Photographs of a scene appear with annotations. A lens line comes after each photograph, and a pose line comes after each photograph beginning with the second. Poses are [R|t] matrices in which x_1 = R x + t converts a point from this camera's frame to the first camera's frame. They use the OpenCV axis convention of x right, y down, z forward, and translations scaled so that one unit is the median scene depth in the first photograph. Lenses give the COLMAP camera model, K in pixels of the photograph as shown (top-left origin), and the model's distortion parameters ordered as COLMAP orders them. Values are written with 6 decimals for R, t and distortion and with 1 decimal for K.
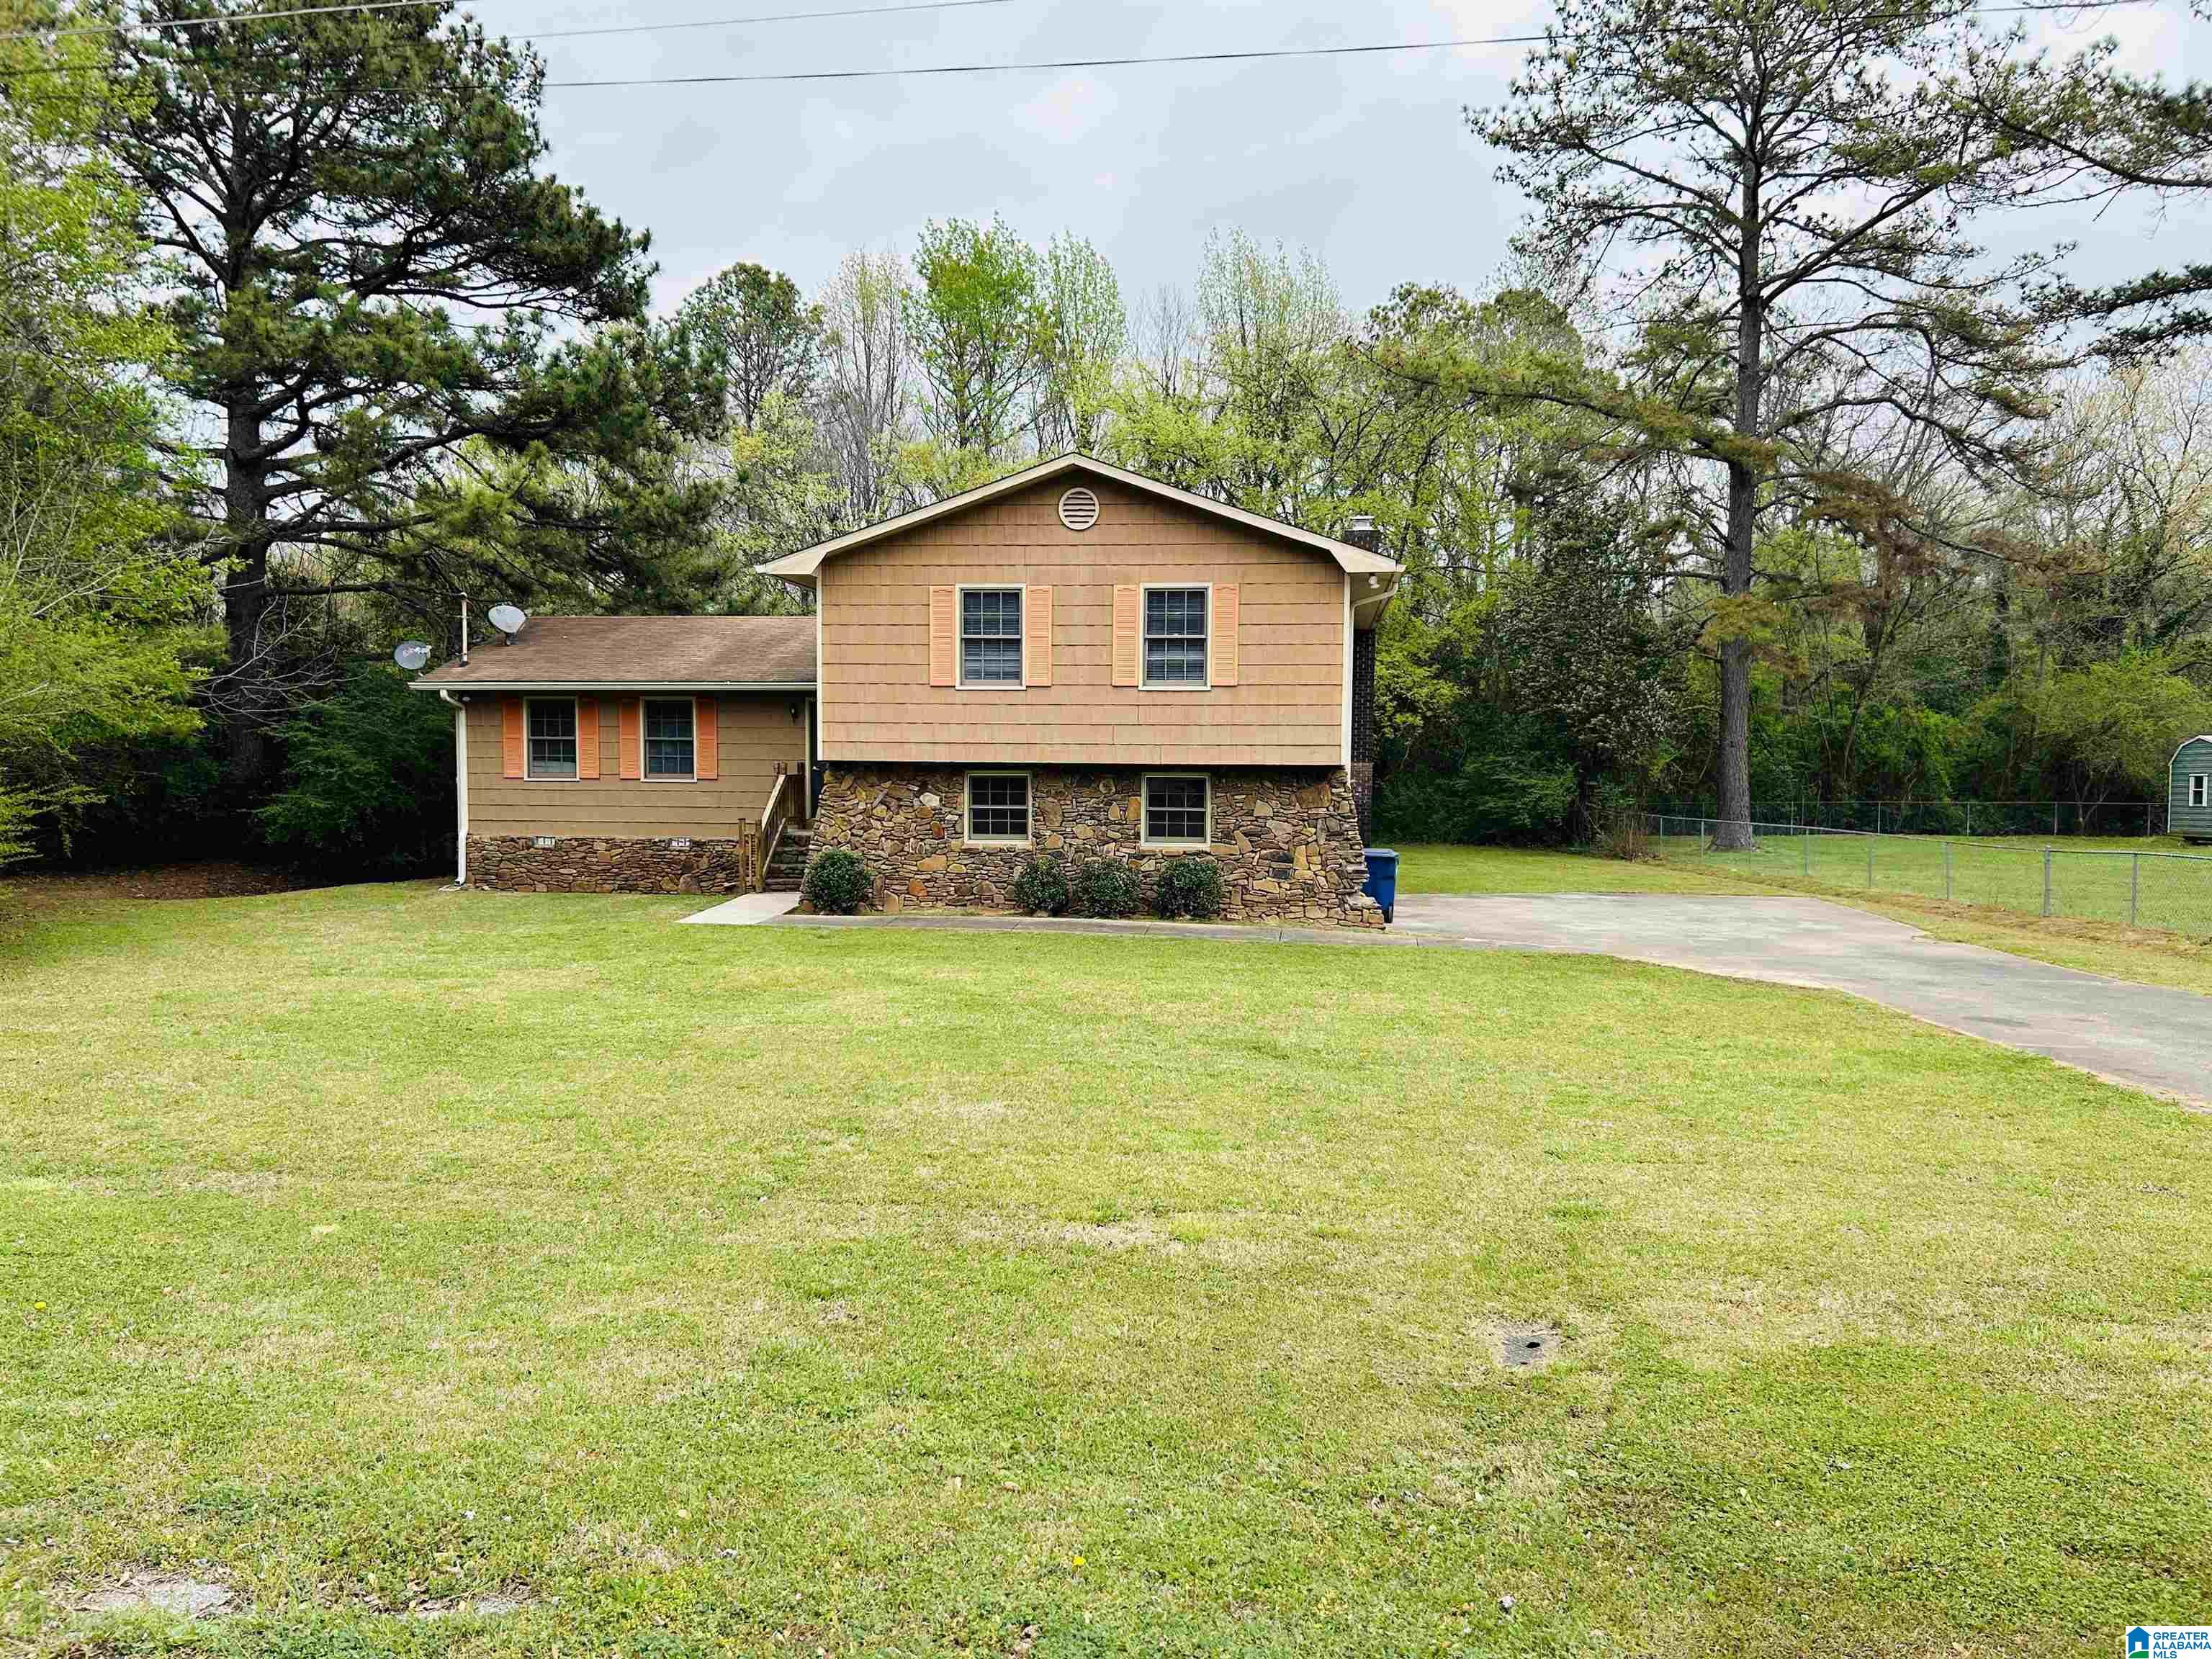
lens RADIAL K [[1680.1, 0, 1110.3], [0, 1680.1, 835.9], [0, 0, 1]] dist [0.045163, -0.075163]
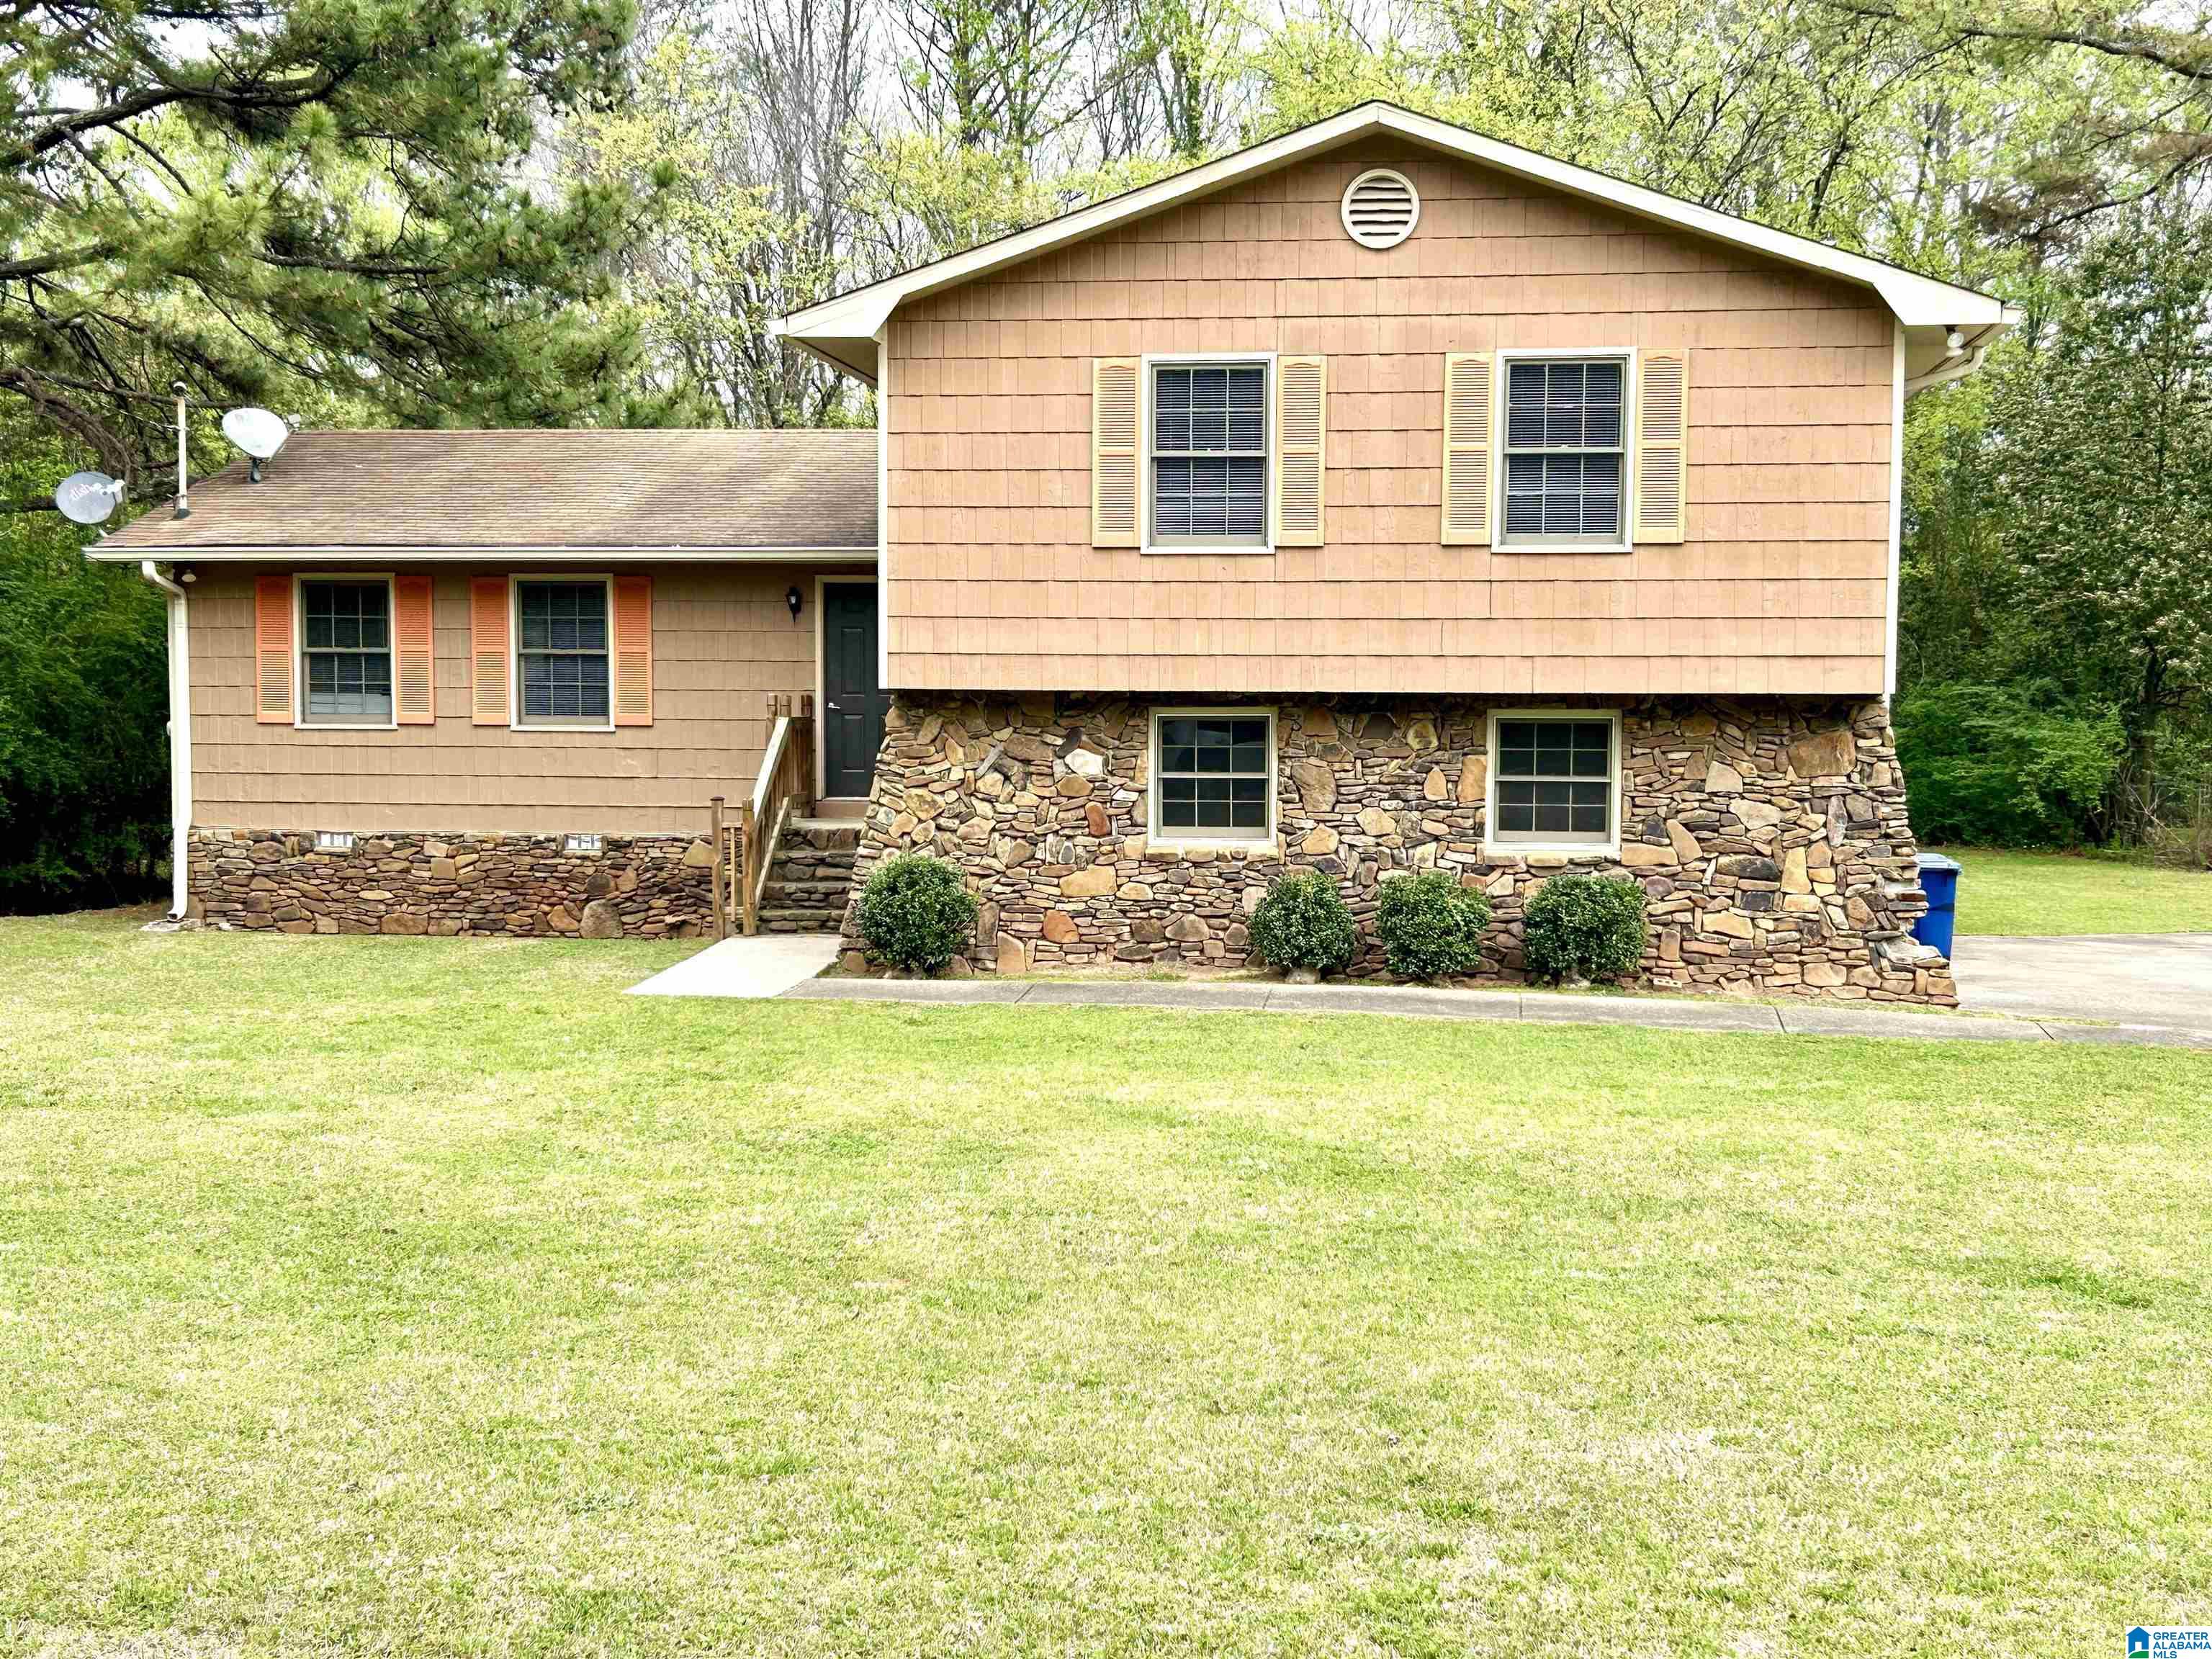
lens RADIAL K [[2835.8, 0, 1106.0], [0, 2835.8, 824.4], [0, 0, 1]] dist [0.024549, 0.000000]
pose [[0.999965, -0.000597, -0.008327, -0.092754], [0.000583, 0.999998, -0.001750, -0.000099], [0.008328, 0.001745, 0.999964, 0.104655]]
